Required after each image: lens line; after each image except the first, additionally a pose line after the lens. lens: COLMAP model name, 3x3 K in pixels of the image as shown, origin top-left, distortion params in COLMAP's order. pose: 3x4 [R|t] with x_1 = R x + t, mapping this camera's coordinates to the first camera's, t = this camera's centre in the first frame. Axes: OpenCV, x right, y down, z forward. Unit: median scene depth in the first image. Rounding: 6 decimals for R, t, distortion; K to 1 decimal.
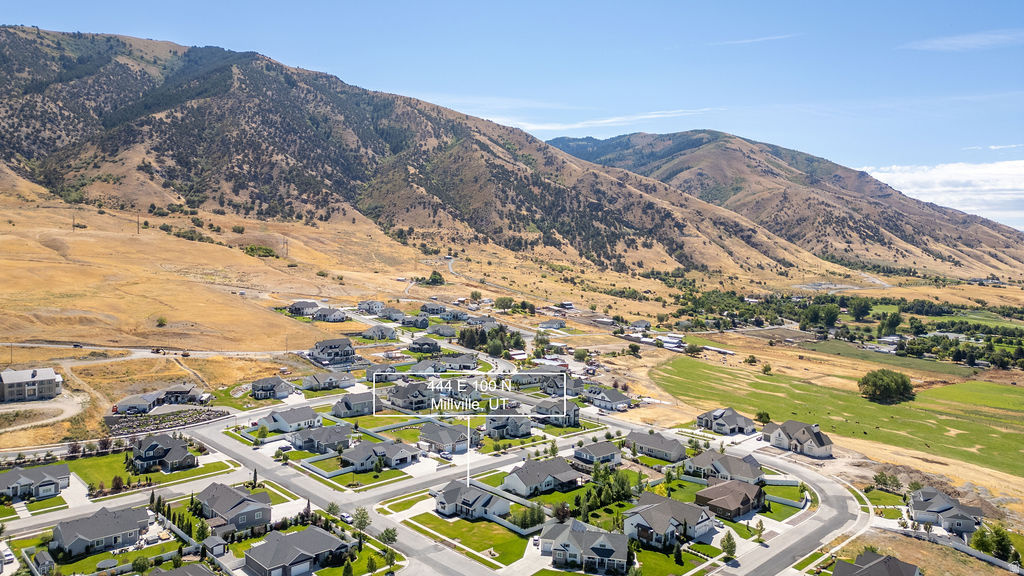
lens RADIAL K [[718.6, 0, 512.0], [0, 718.6, 288.0], [0, 0, 1]] dist [0.078242, -0.075018]
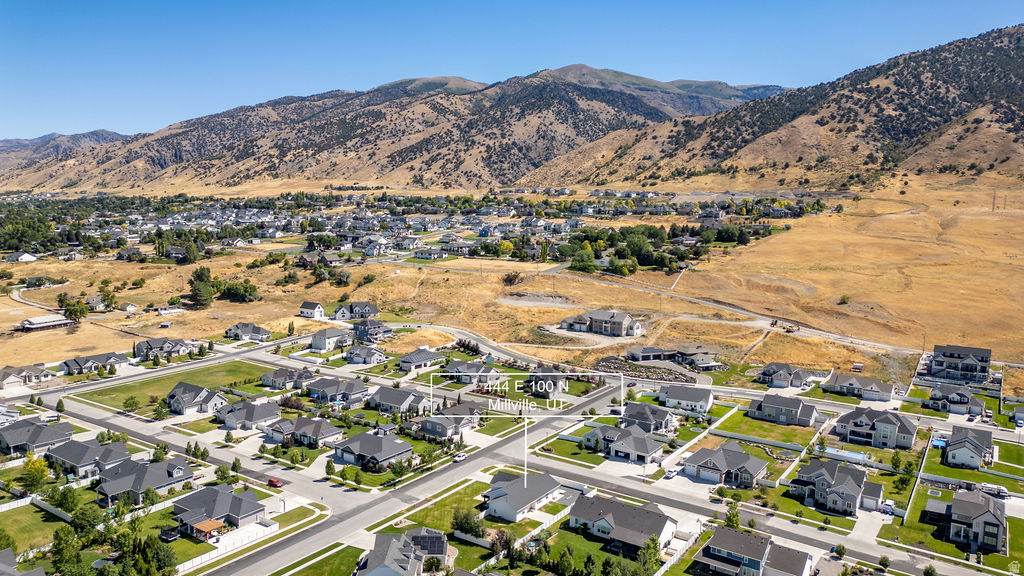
lens RADIAL K [[718.6, 0, 512.0], [0, 718.6, 288.0], [0, 0, 1]] dist [0.078242, -0.075018]
pose [[0.193551, 0.091440, -0.976820, 0.126302], [-0.073637, 0.994193, 0.078475, -0.004189], [0.978323, 0.056741, 0.199161, 0.129748]]
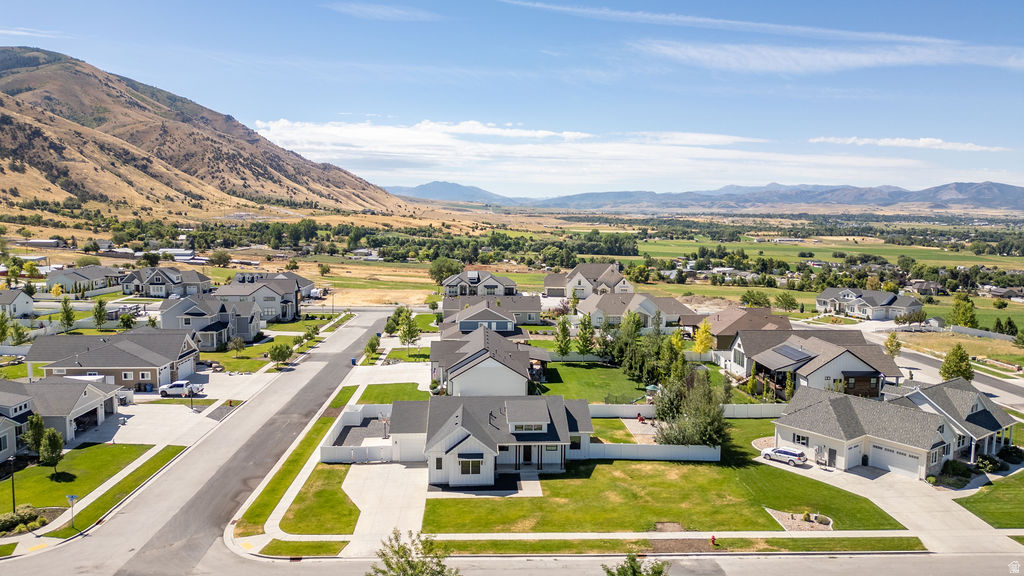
lens RADIAL K [[716.6, 0, 509.2], [0, 716.6, 306.8], [0, 0, 1]] dist [0.068054, -0.060367]
pose [[0.672736, -0.116881, 0.730593, -0.049418], [0.051760, 0.992459, 0.111114, 0.030908], [-0.738070, -0.036935, 0.673712, 0.121956]]
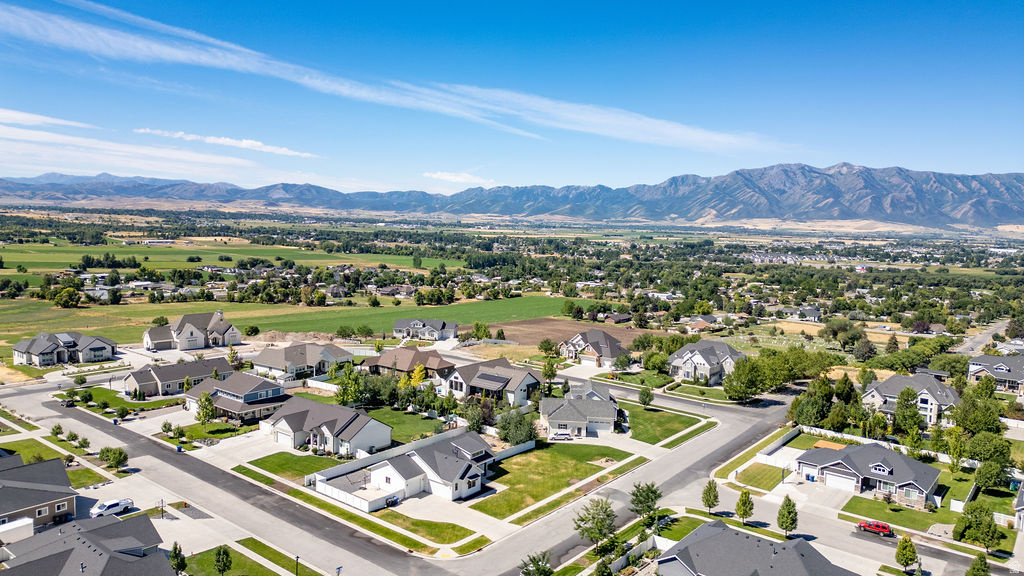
lens RADIAL K [[718.6, 0, 512.0], [0, 718.6, 288.0], [0, 0, 1]] dist [0.078242, -0.075018]
pose [[-0.120066, -0.128572, 0.984405, -0.099102], [0.031810, 0.990571, 0.133257, 0.012723], [-0.992256, 0.047313, -0.114844, 0.162388]]
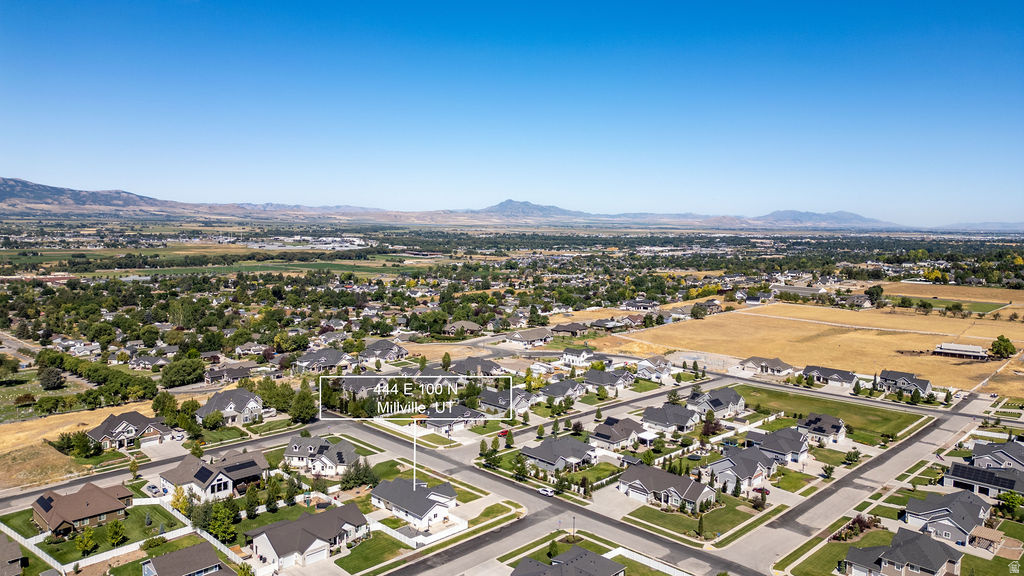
lens RADIAL K [[718.6, 0, 512.0], [0, 718.6, 288.0], [0, 0, 1]] dist [0.078242, -0.075018]
pose [[-0.998586, -0.044052, -0.029753, -0.021825], [-0.048257, 0.985968, 0.159810, -0.015977], [0.022296, 0.161020, -0.986699, 0.293123]]
